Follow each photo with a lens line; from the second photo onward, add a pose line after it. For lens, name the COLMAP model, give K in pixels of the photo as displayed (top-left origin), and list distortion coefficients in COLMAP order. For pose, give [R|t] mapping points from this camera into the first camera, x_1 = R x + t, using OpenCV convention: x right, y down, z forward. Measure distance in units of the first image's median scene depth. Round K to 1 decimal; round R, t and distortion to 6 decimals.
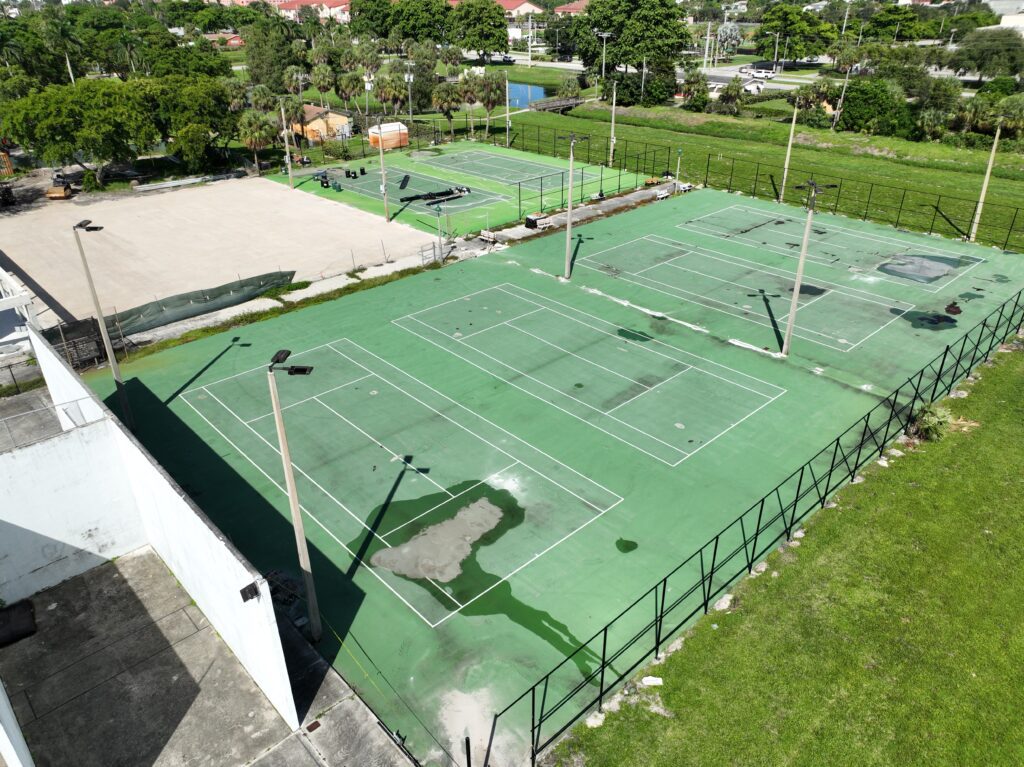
lens RADIAL K [[735.6, 0, 519.5], [0, 735.6, 382.5], [0, 0, 1]] dist [-0.001113, 0.020950]
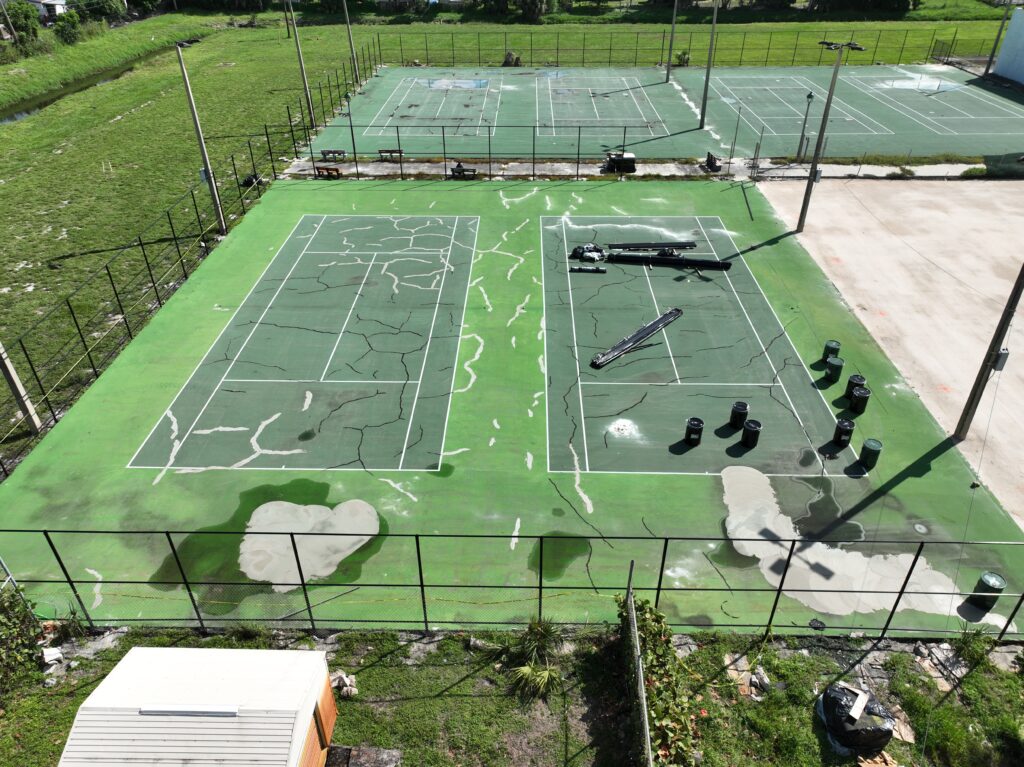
lens RADIAL K [[721.8, 0, 512.0], [0, 721.8, 383.5], [0, 0, 1]] dist [-0.005739, 0.021970]
pose [[-0.708069, -0.386126, 0.591223, -0.446756], [0.346338, 0.539739, 0.767288, -0.747209], [-0.615376, 0.748056, -0.248443, 1.515591]]
